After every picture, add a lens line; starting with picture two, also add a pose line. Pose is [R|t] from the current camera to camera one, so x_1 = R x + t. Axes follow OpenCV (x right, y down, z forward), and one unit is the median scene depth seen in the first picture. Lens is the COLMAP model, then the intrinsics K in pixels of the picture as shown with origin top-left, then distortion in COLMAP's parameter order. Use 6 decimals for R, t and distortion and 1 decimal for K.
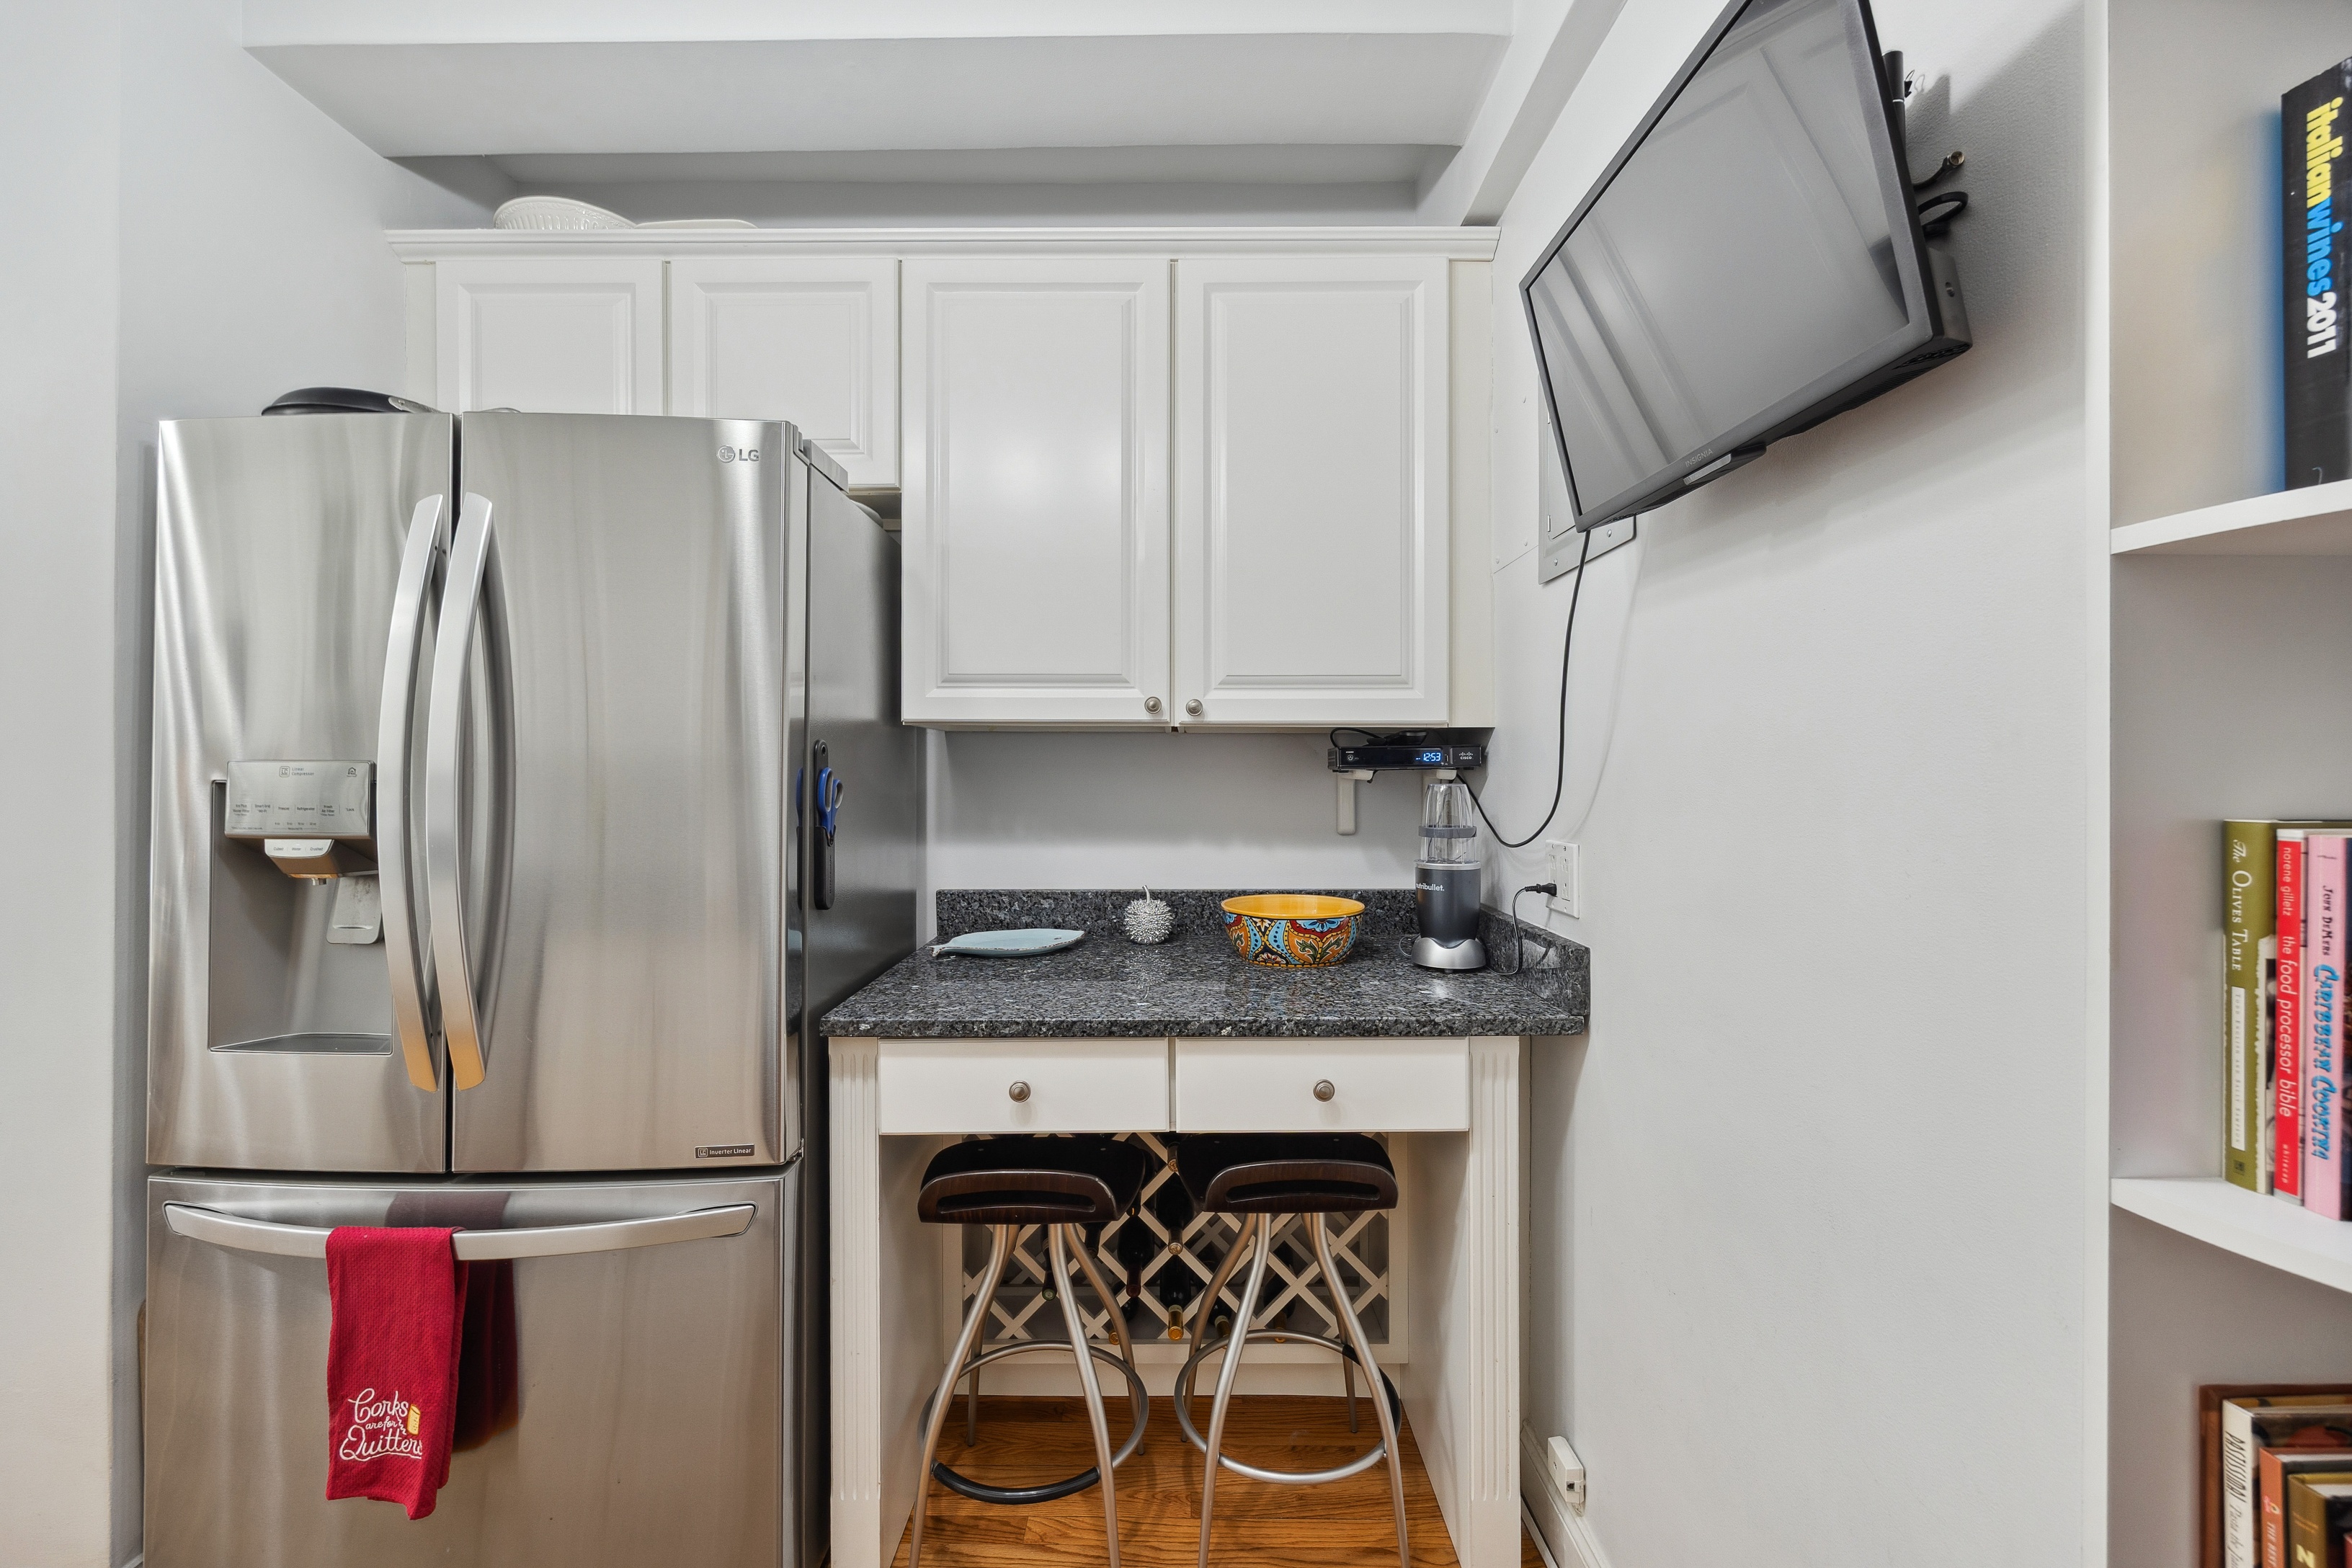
lens RADIAL K [[914.5, 0, 1178.5], [0, 914.5, 767.5], [0, 0, 1]] dist [-0.008489, 0.000565]
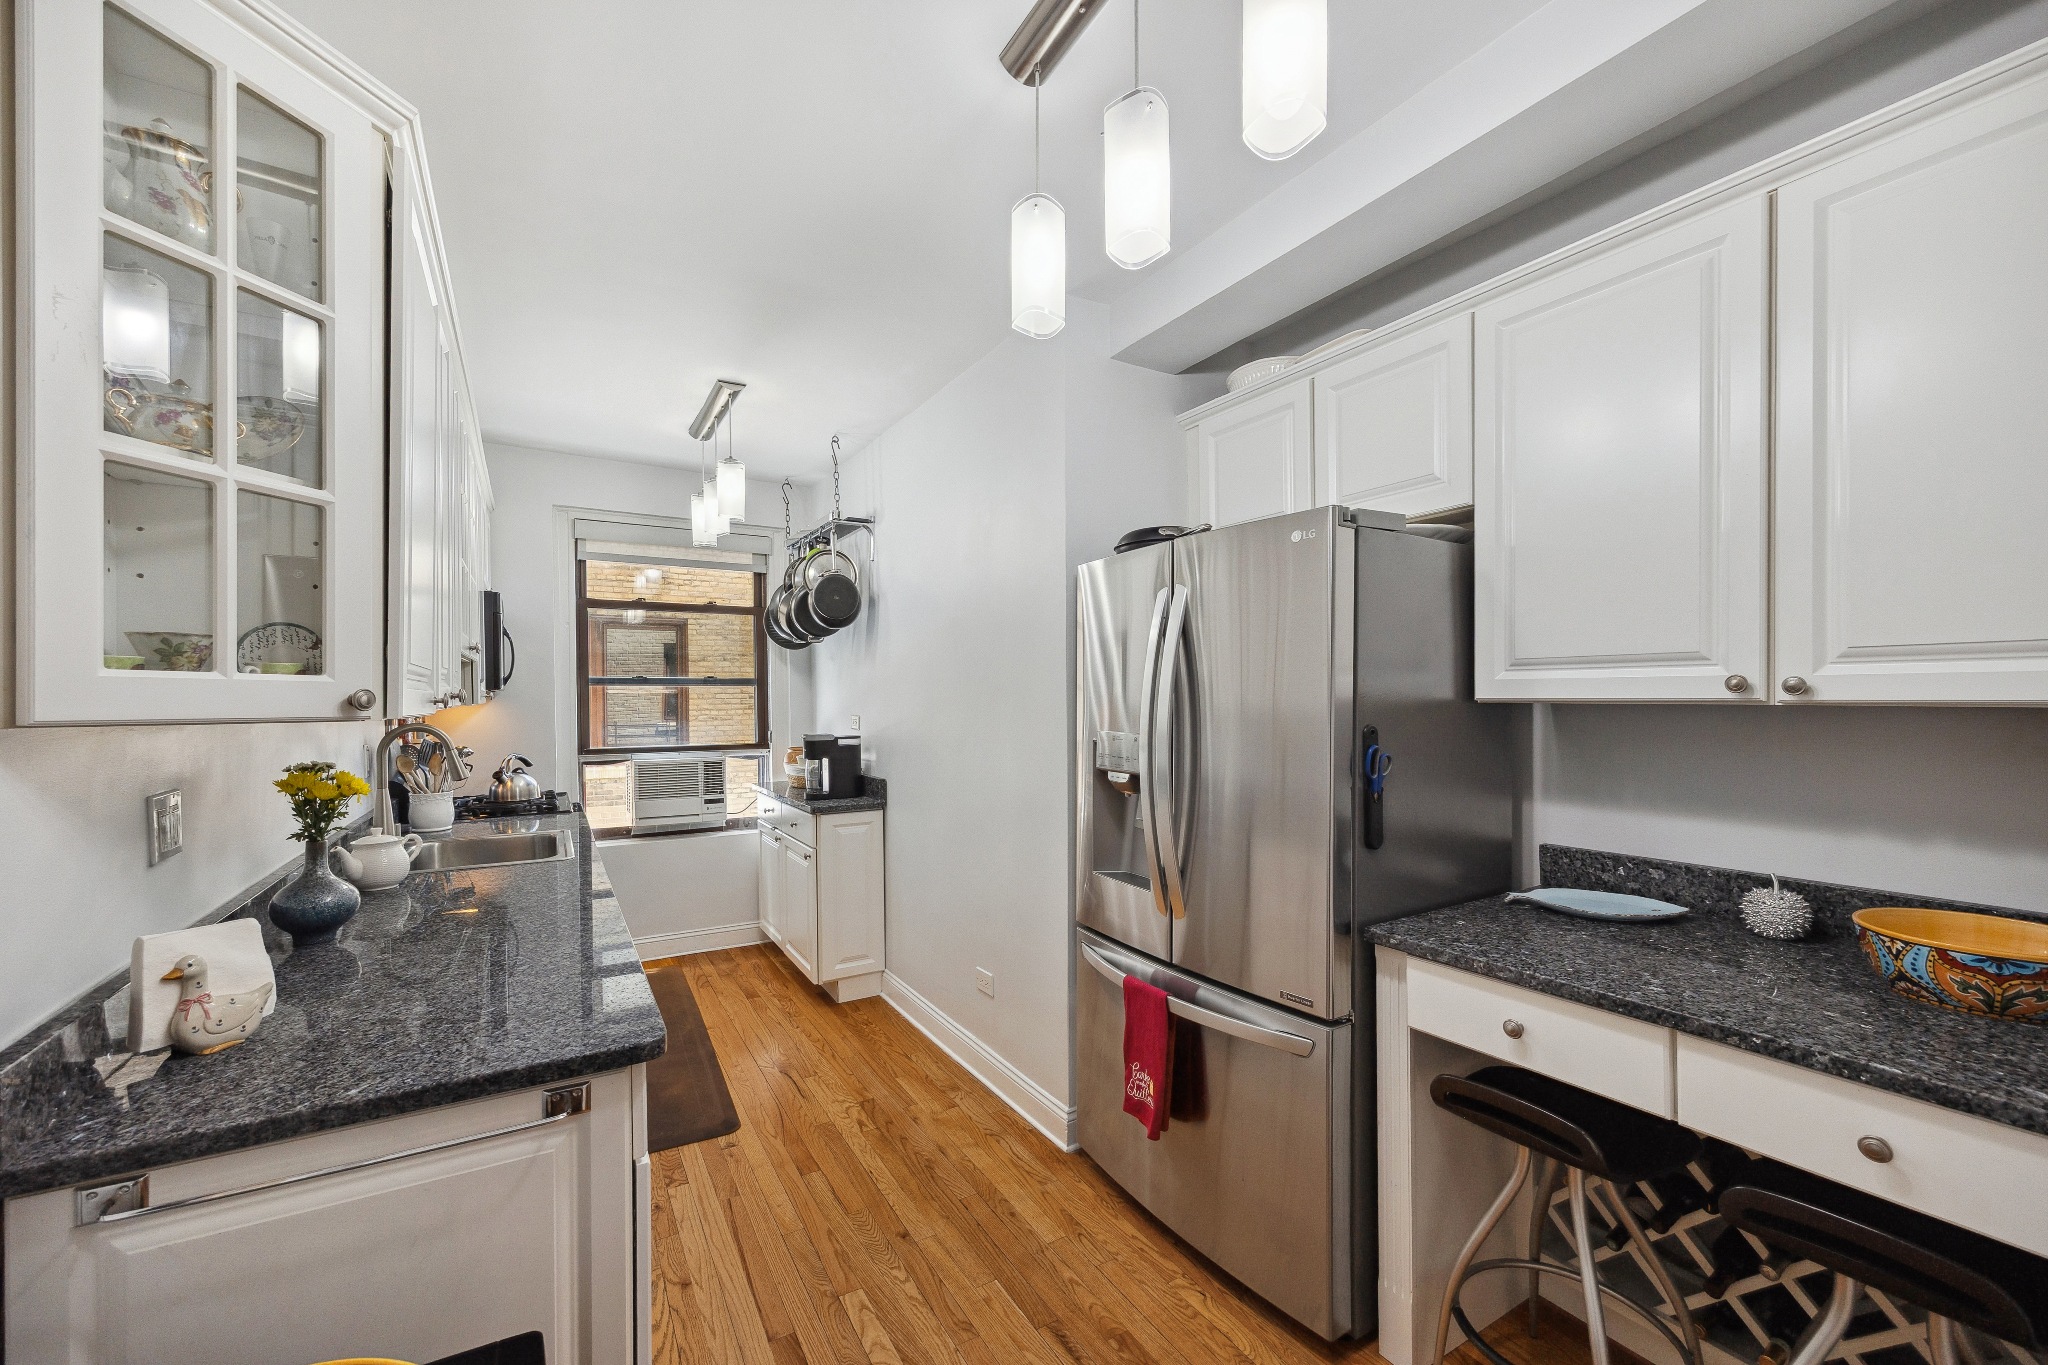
lens RADIAL K [[809.7, 0, 1017.8], [0, 809.7, 695.8], [0, 0, 1]] dist [0.000573, -0.000668]
pose [[0.514813, -0.006560, -0.857278, 0.371856], [0.012844, 0.999918, 0.000061, -0.079607], [0.857207, -0.011042, 0.514854, -0.079042]]
